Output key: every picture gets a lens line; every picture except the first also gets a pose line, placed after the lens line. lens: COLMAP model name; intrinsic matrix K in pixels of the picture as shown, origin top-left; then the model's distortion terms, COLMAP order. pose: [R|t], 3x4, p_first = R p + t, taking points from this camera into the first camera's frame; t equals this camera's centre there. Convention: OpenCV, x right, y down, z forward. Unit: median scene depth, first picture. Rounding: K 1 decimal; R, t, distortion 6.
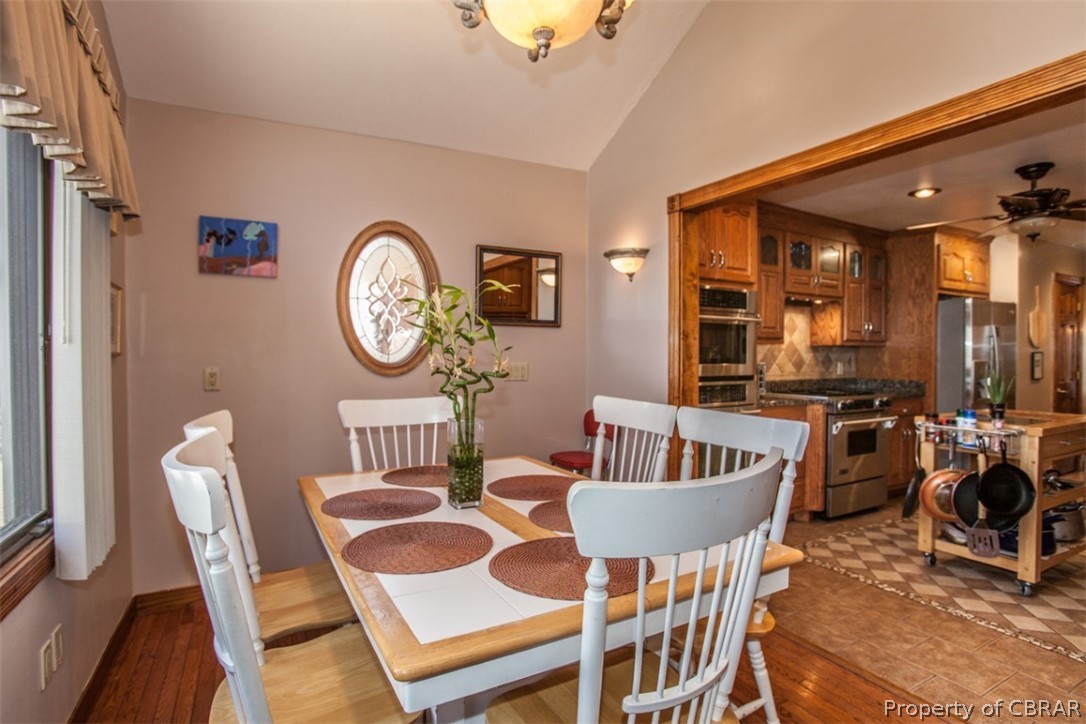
lens RADIAL K [[547.5, 0, 543.0], [0, 547.5, 362.0], [0, 0, 1]] dist [-0.091517, 0.038314]
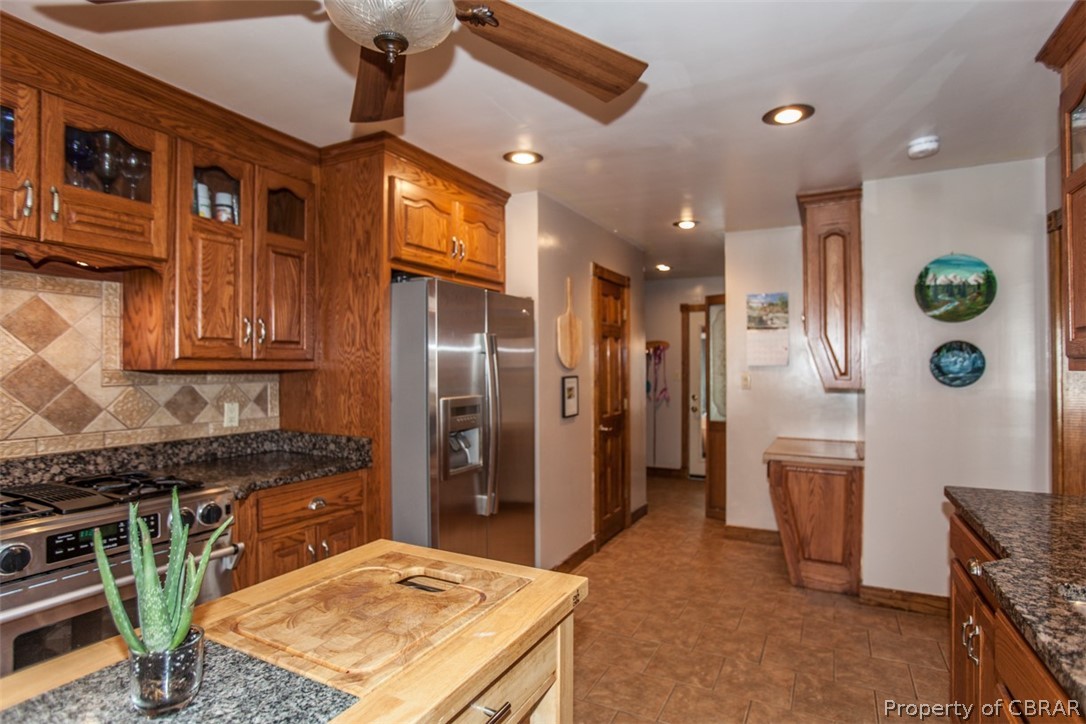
lens RADIAL K [[558.0, 0, 543.0], [0, 558.0, 362.0], [0, 0, 1]] dist [-0.002104, -0.000168]
pose [[0.832805, 0.001214, 0.553565, 0.543934], [0.012648, 0.999695, -0.021222, -0.023290], [-0.553421, 0.024675, 0.832536, 0.434729]]
